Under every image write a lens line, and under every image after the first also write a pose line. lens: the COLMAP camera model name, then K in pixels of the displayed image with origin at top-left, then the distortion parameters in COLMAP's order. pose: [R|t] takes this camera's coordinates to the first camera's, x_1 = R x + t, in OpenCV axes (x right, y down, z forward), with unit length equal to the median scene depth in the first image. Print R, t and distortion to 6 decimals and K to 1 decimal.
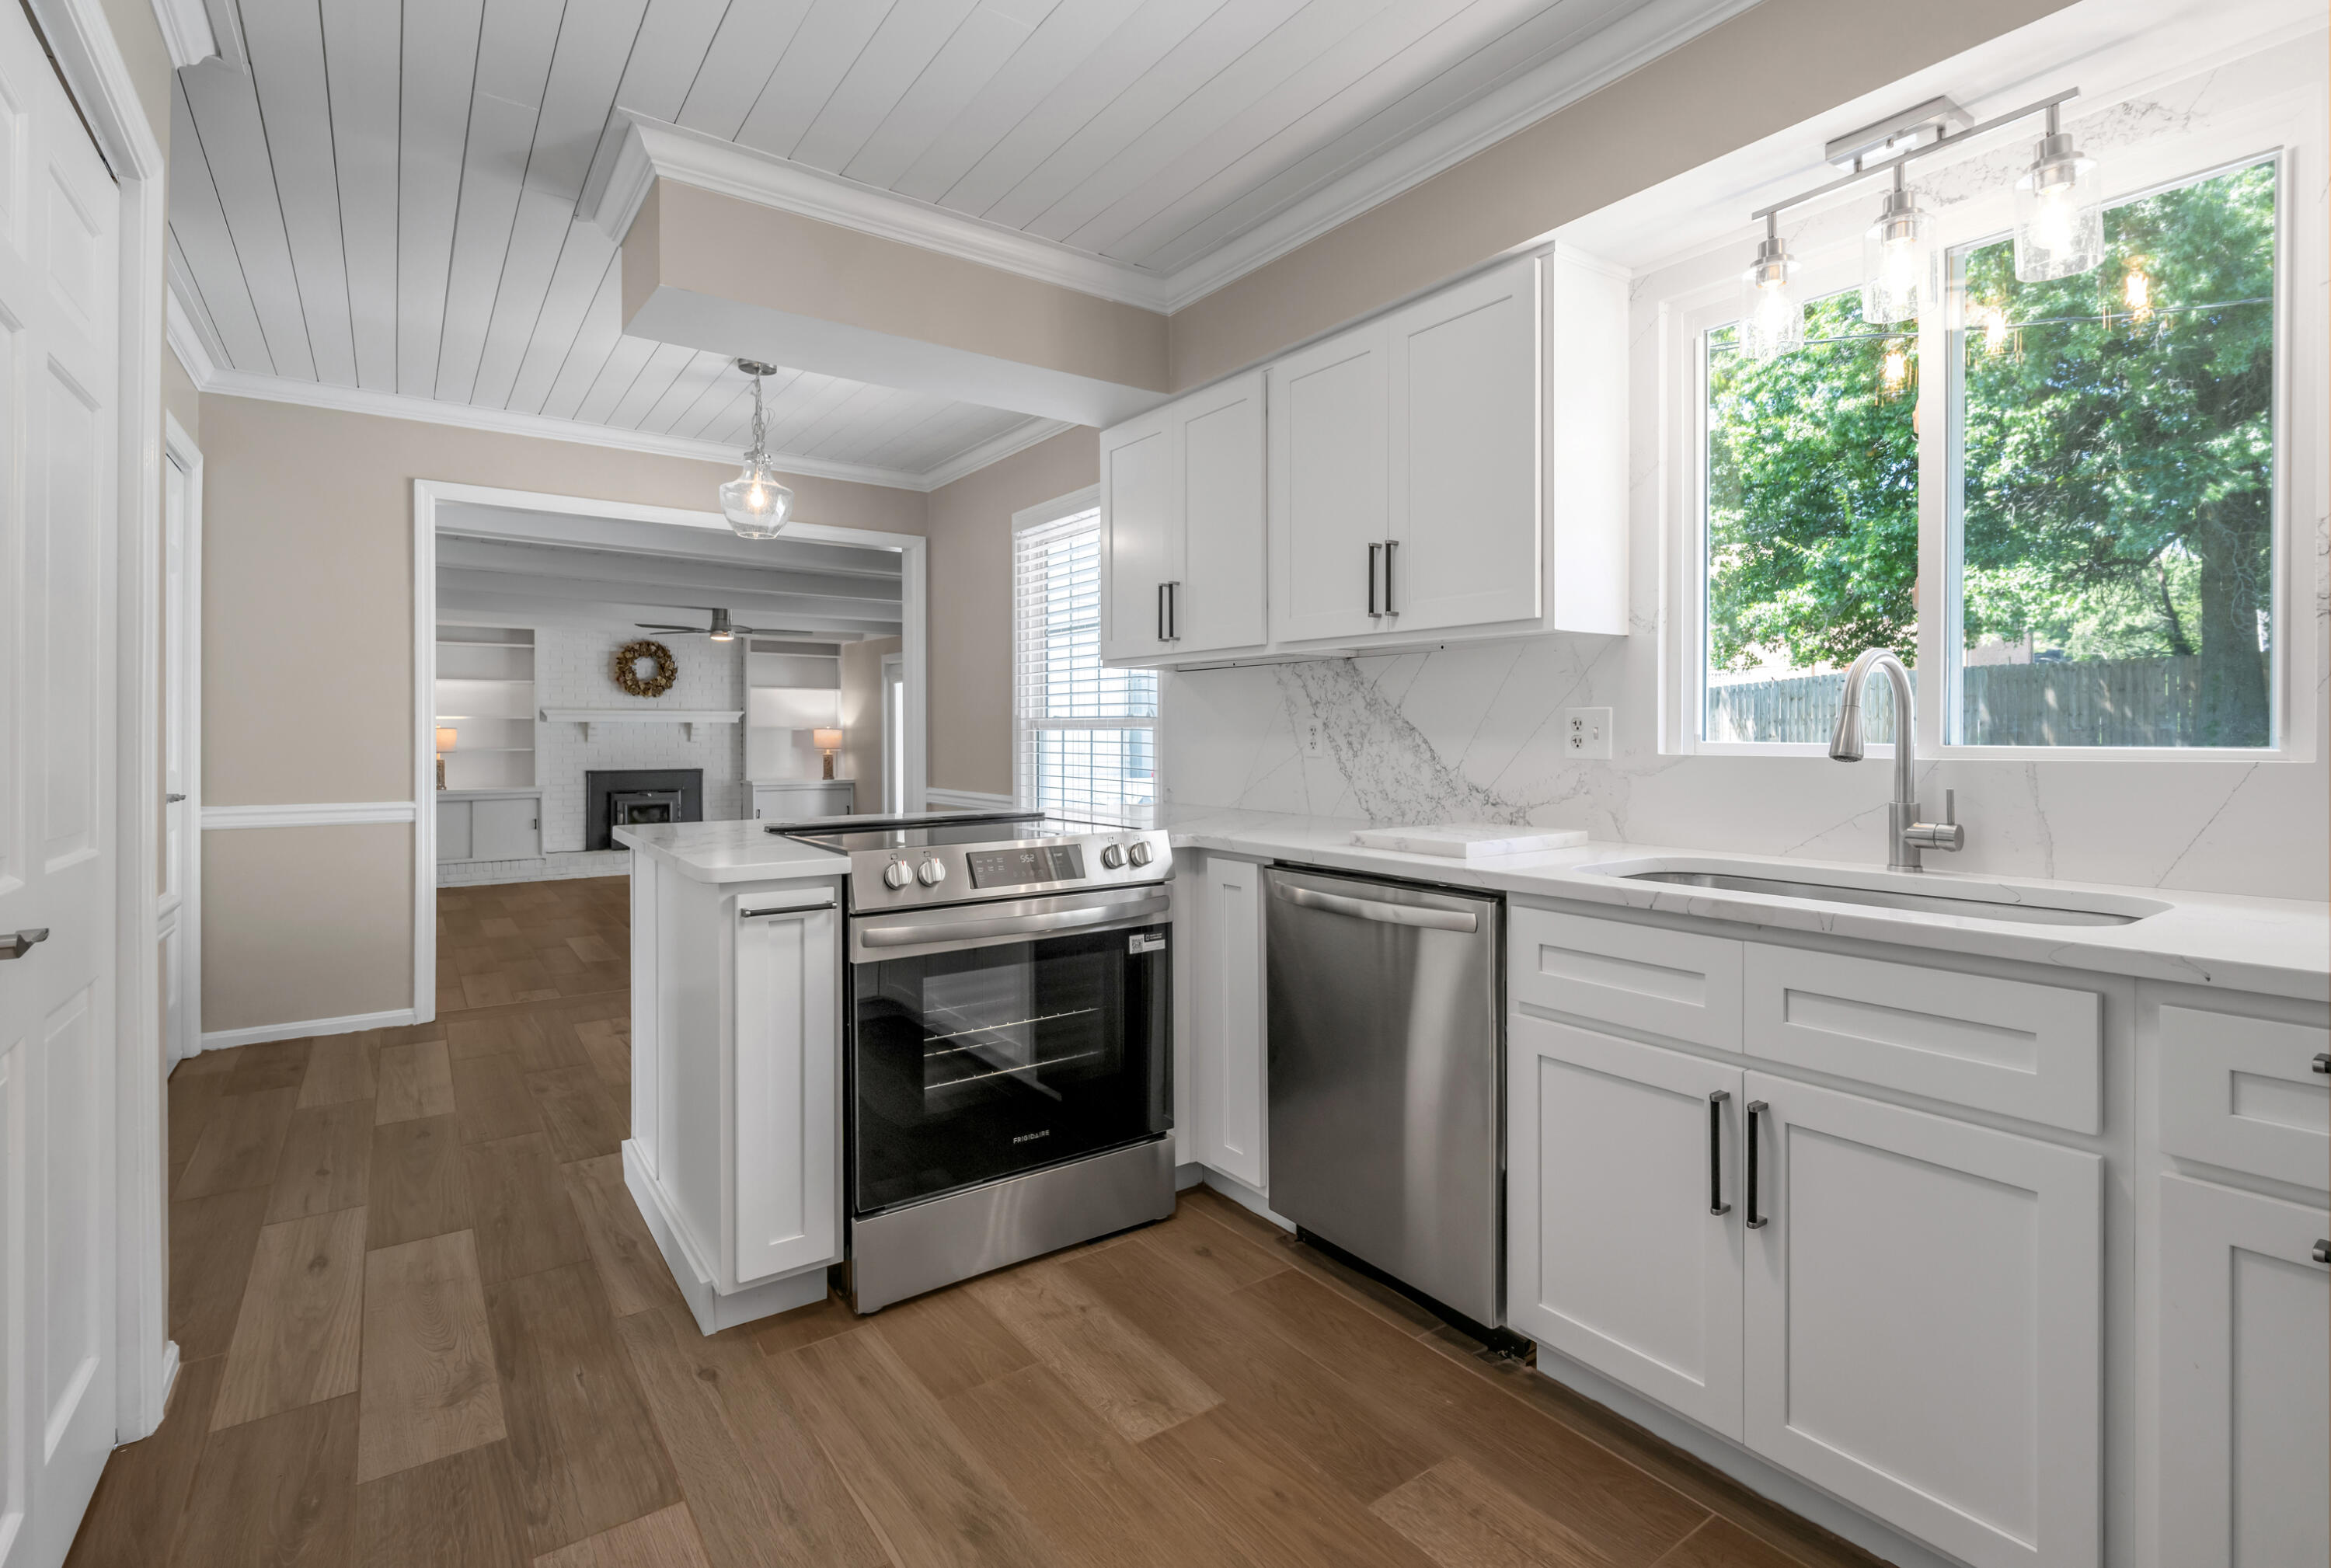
lens RADIAL K [[1086.1, 0, 1175.5], [0, 1086.1, 736.7], [0, 0, 1]] dist [-0.001695, -0.000861]
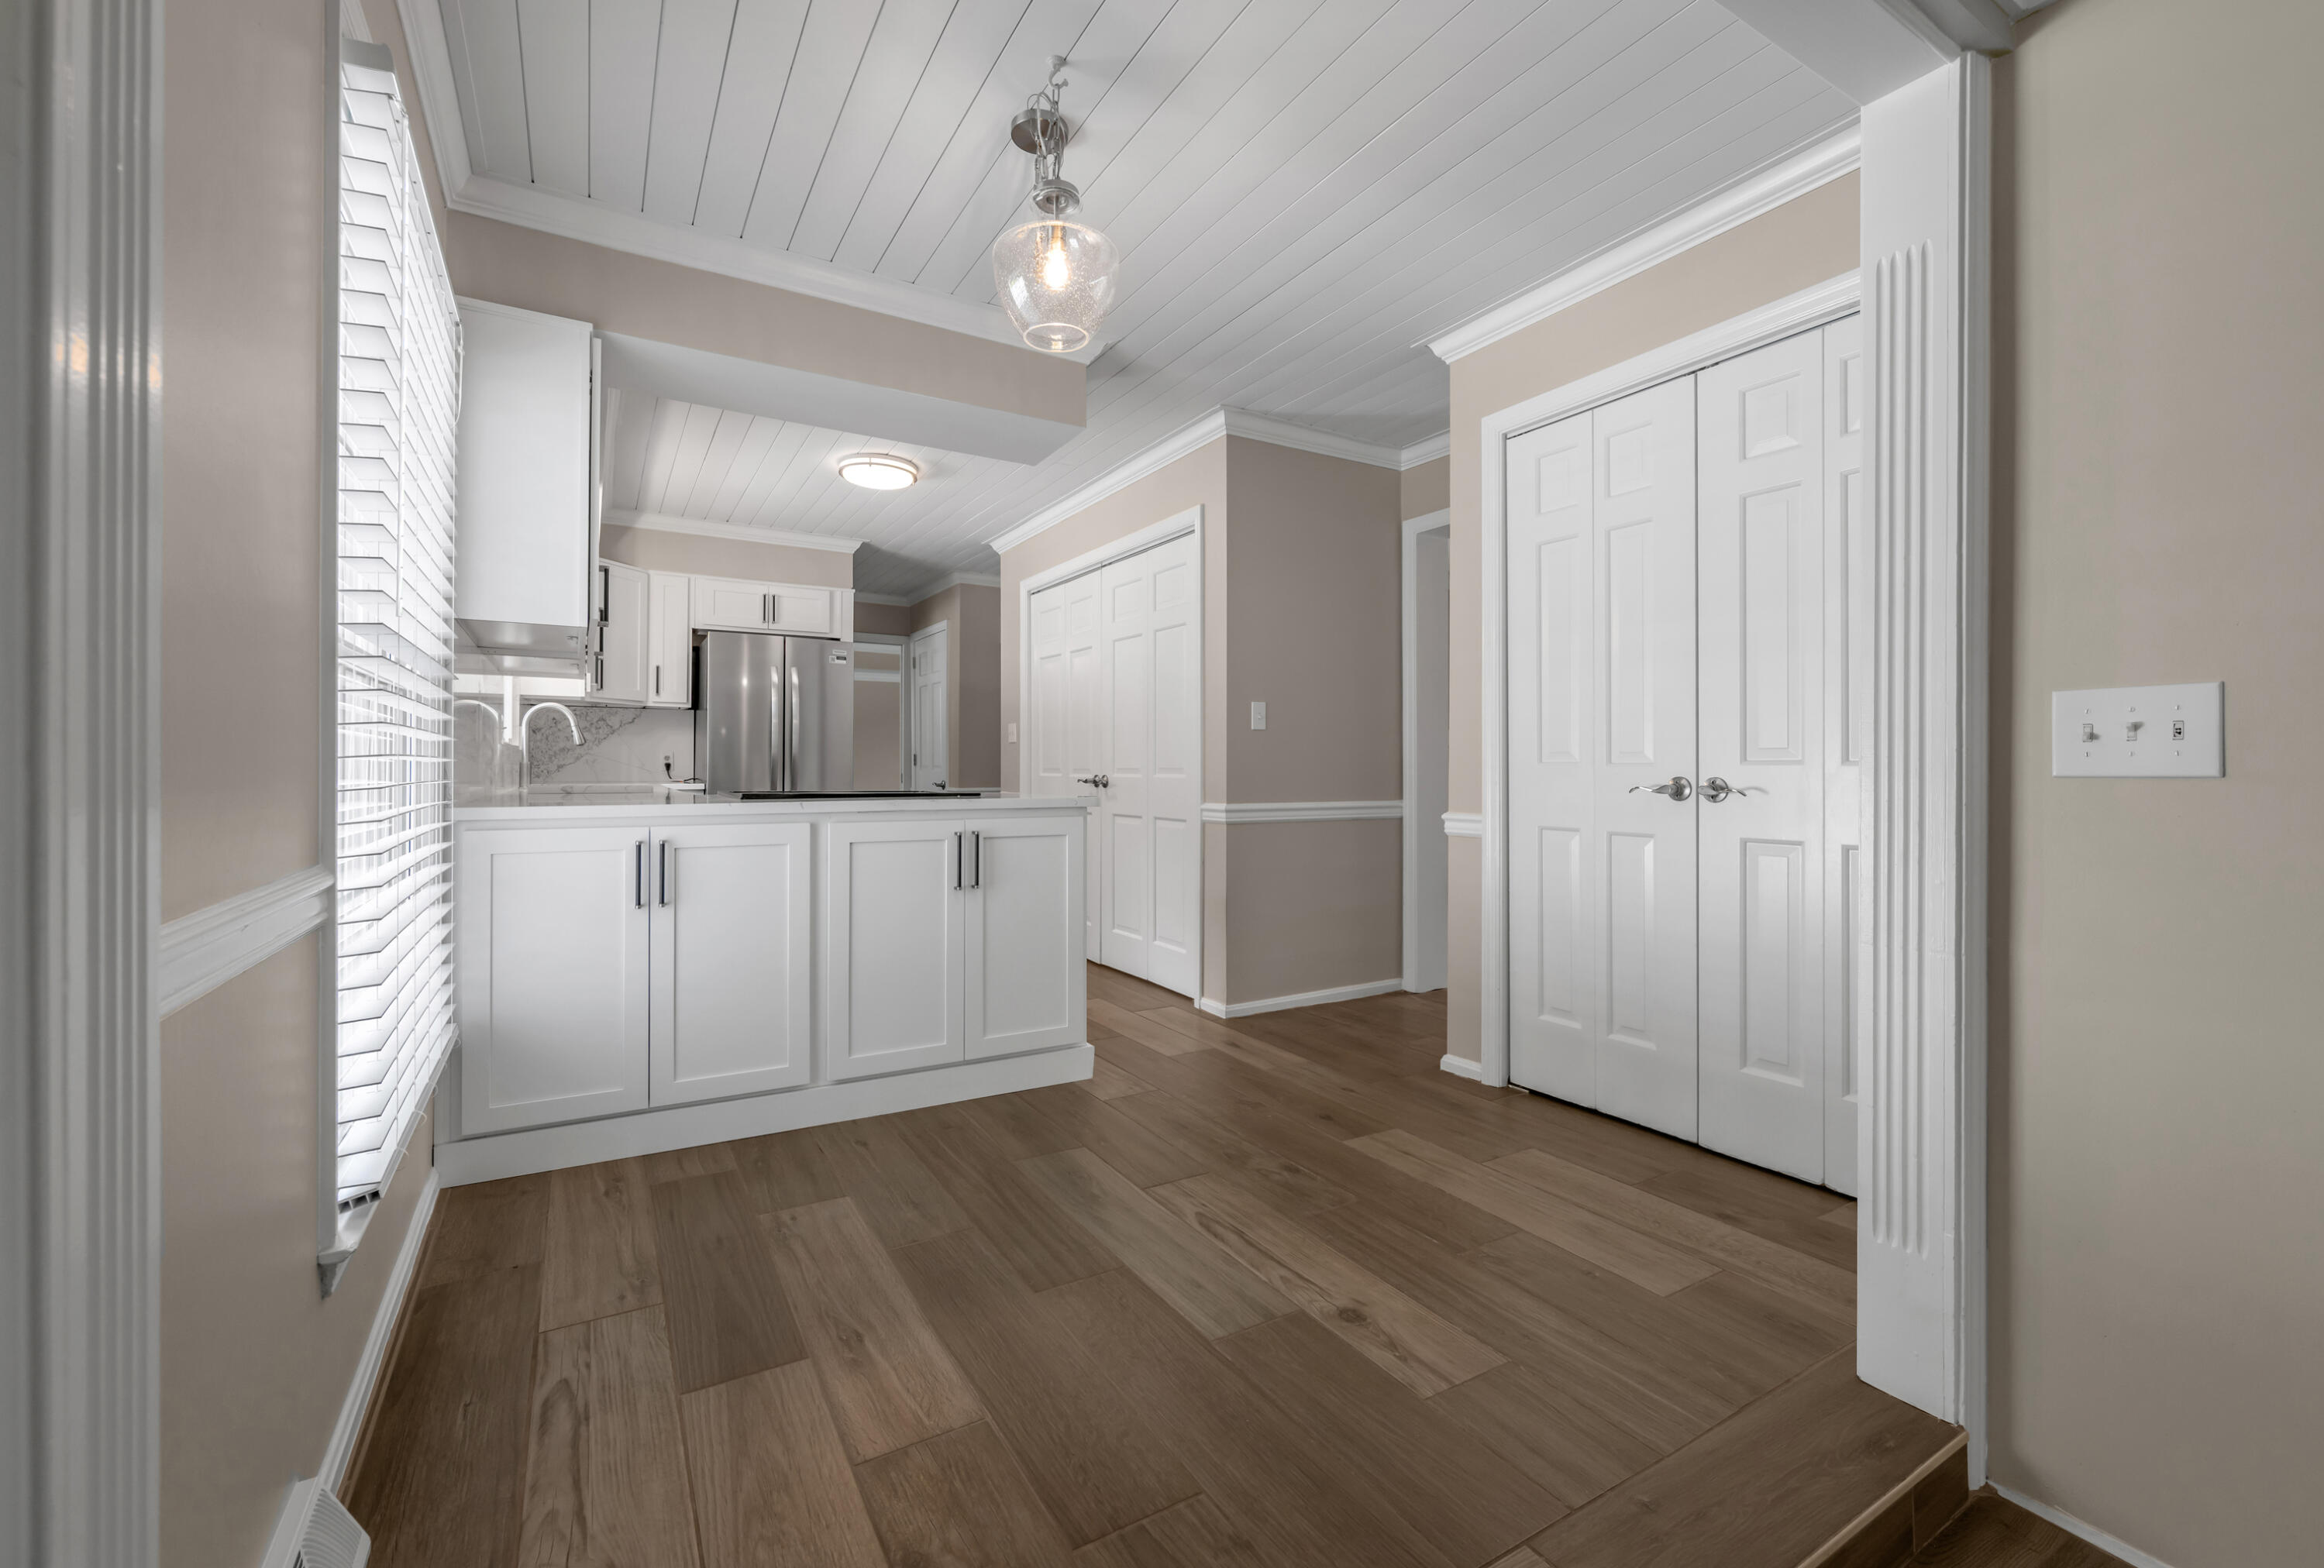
lens RADIAL K [[988.8, 0, 1162.0], [0, 988.8, 784.0], [0, 0, 1]] dist [0.000323, 0.000049]
pose [[-0.995514, -0.003343, 0.094554, -0.685935], [-0.001596, 0.999827, 0.018546, 0.044865], [-0.094599, 0.018312, -0.995347, 2.104628]]
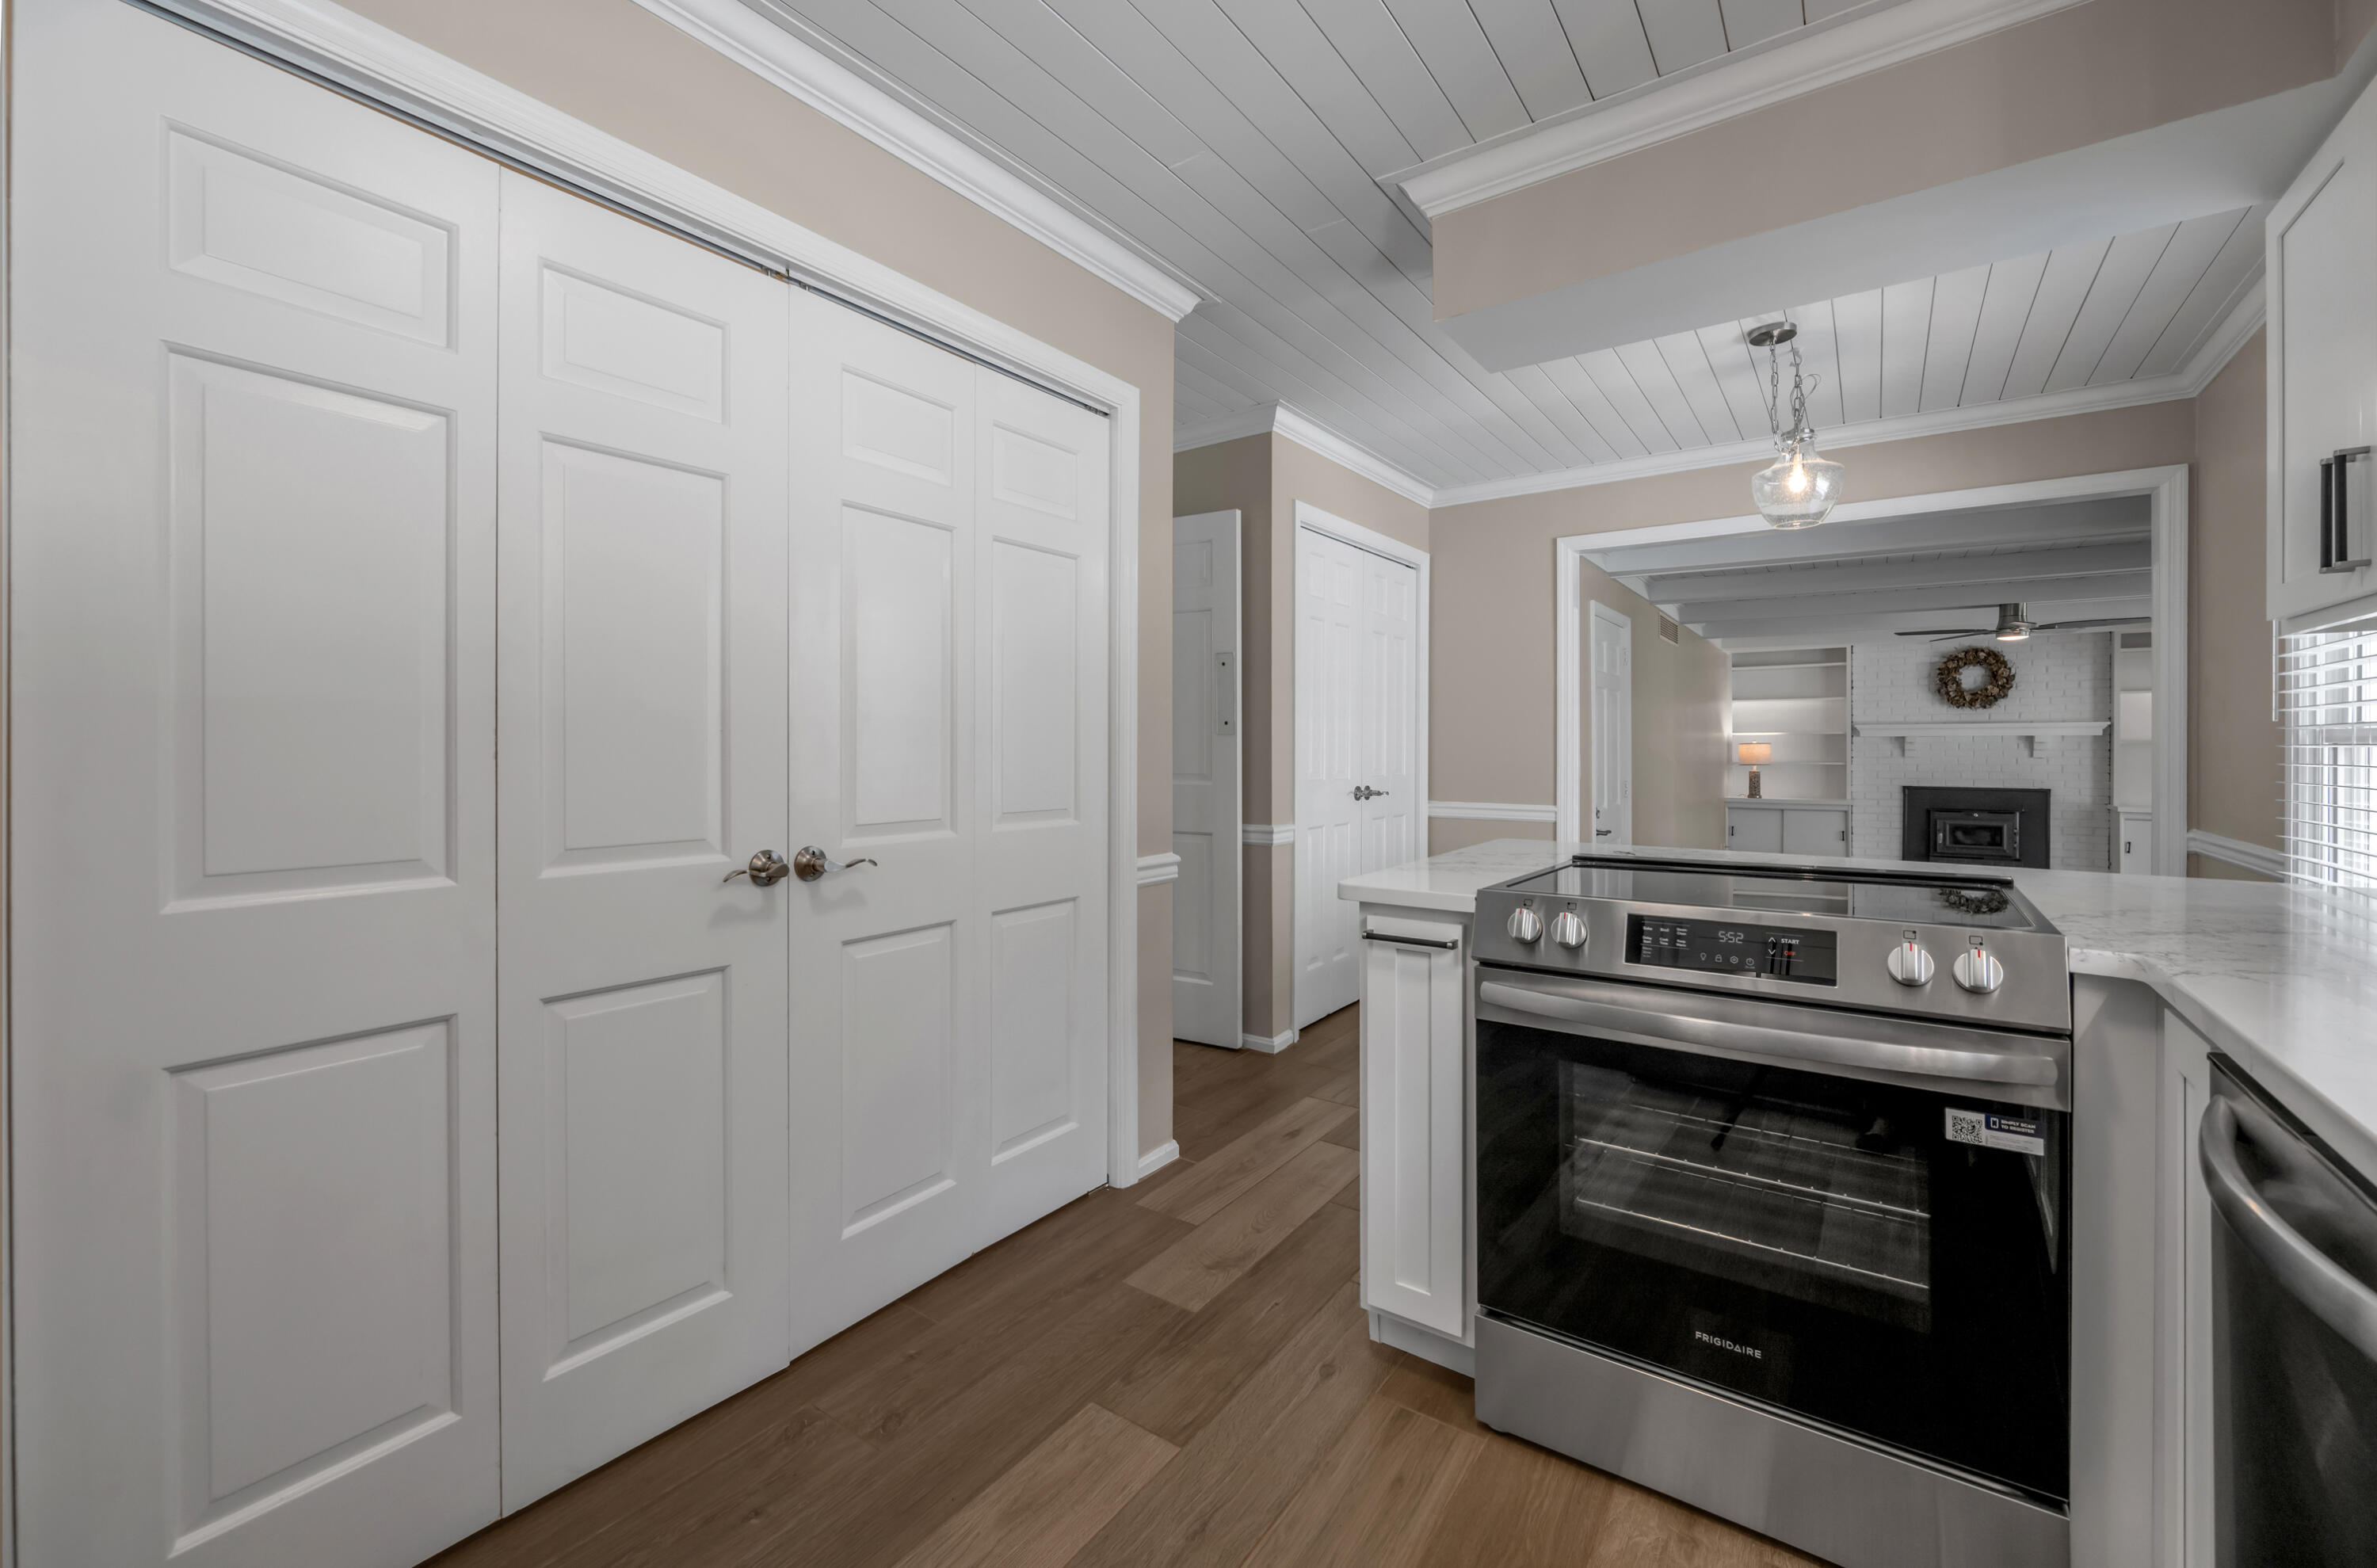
lens RADIAL K [[963.0, 0, 1178.7], [0, 963.0, 750.4], [0, 0, 1]] dist [-0.014339, -0.000059]
pose [[0.311630, 0.003041, -0.950199, 0.270222], [-0.002627, 0.999994, 0.002339, -0.004643], [0.950200, 0.001768, 0.311636, 0.400475]]
